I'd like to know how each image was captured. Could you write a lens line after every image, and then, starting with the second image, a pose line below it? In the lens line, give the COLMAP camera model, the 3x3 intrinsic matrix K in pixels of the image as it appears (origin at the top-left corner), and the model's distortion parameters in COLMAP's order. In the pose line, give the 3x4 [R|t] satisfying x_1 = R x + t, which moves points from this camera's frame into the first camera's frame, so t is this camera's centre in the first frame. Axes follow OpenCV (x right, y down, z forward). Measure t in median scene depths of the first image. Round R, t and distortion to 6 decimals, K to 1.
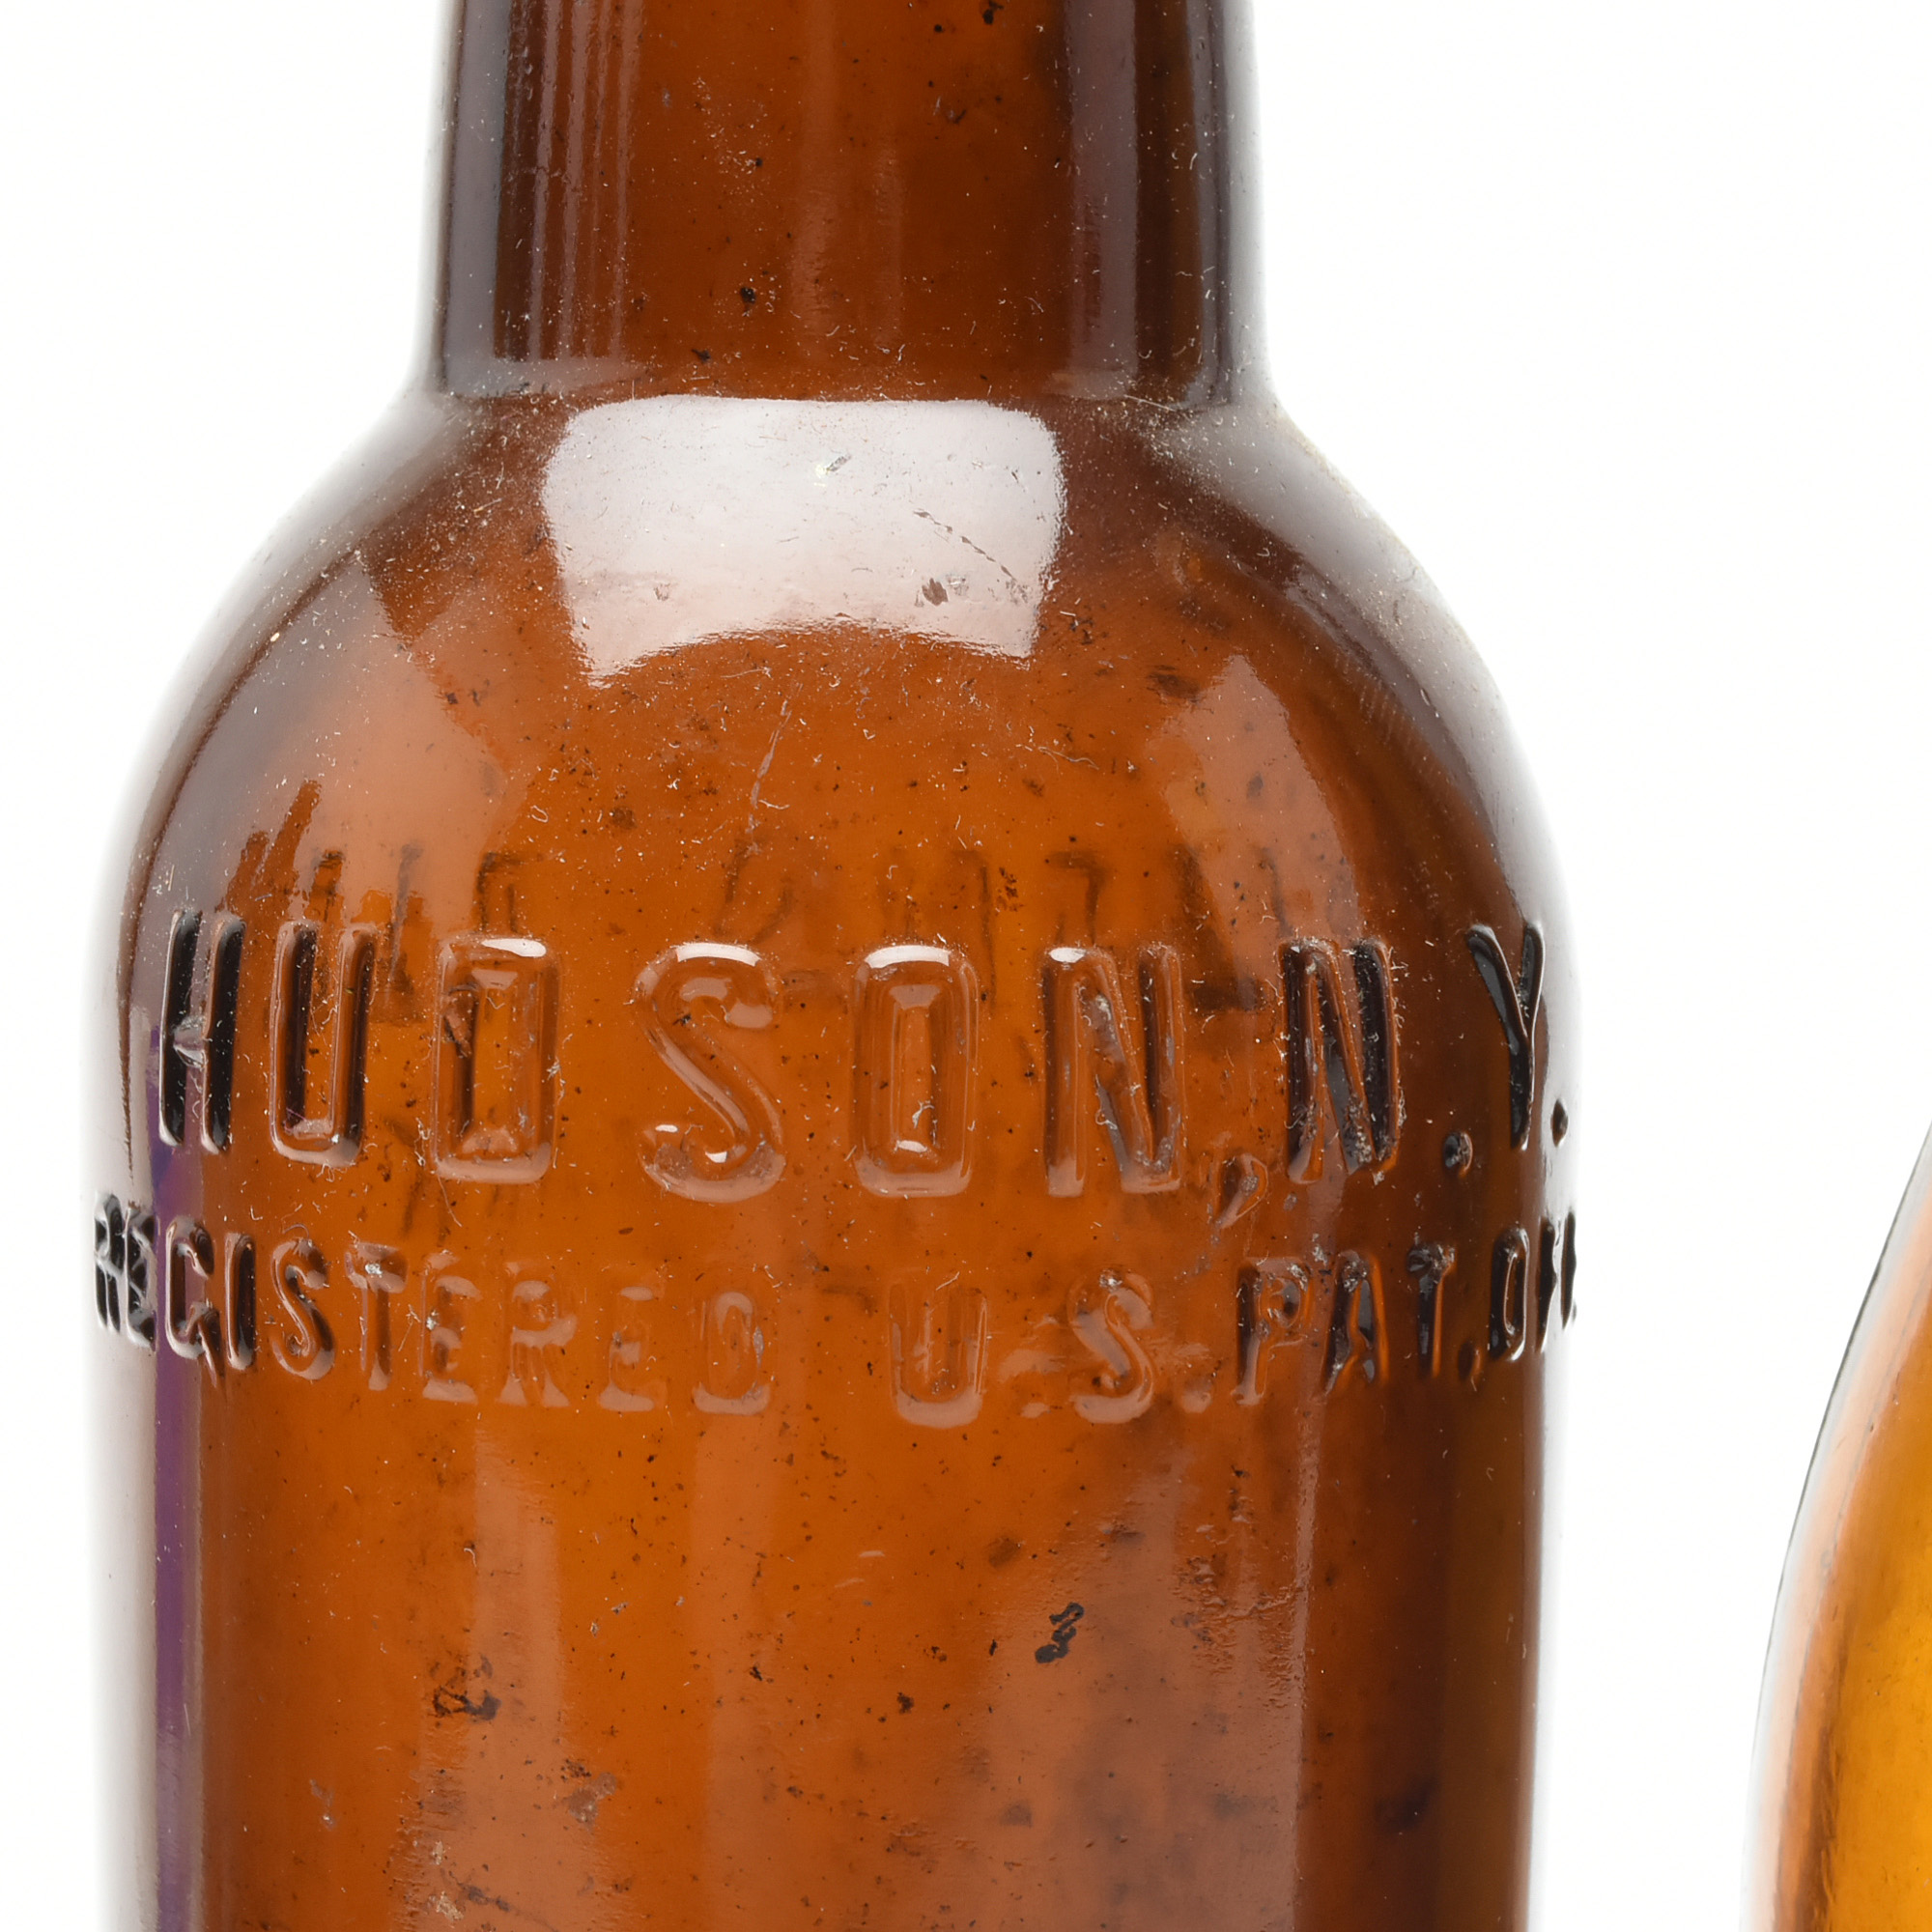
lens RADIAL K [[7027.8, 0, 970.9], [0, 7027.8, 972.7], [0, 0, 1]] dist [-0.054370, 0.000000]
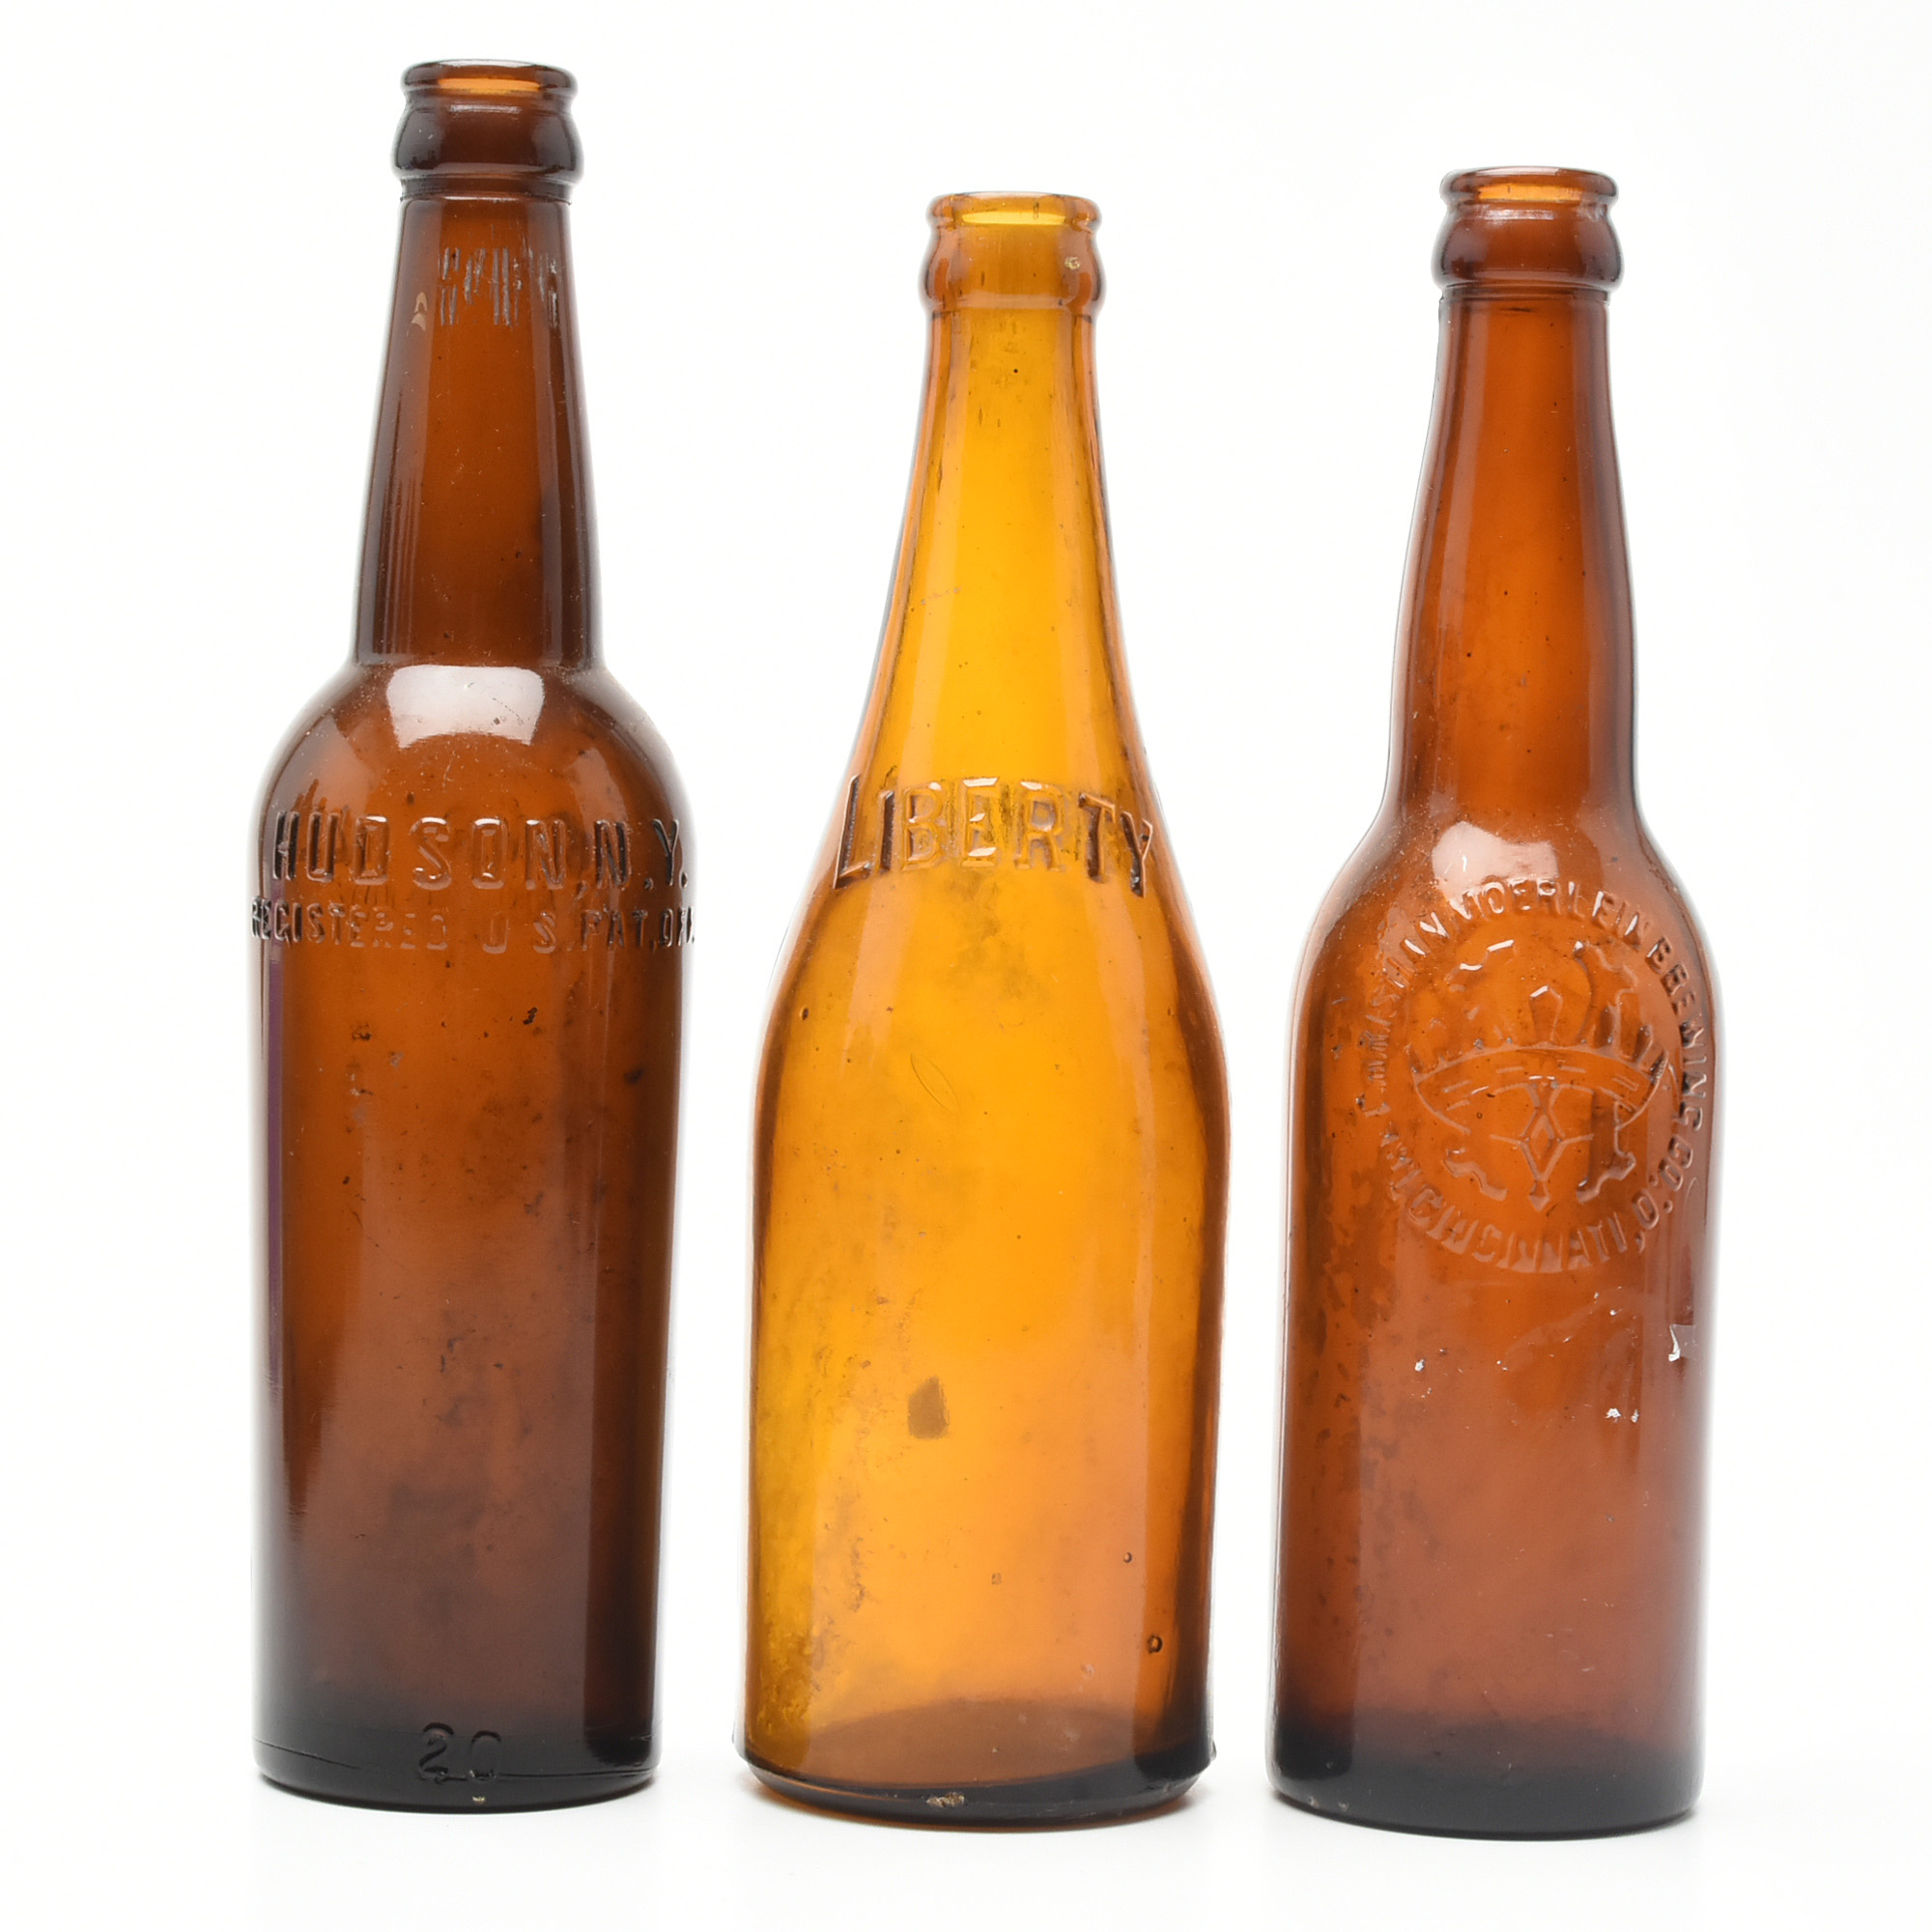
lens RADIAL K [[4420.3, 0, 951.1], [0, 4420.3, 979.6], [0, 0, 1]] dist [0.008812, 0.000000]
pose [[0.998073, 0.007386, 0.061617, 0.084854], [-0.006854, 0.999937, -0.008837, 0.091900], [-0.061679, 0.008397, 0.998061, -1.208117]]
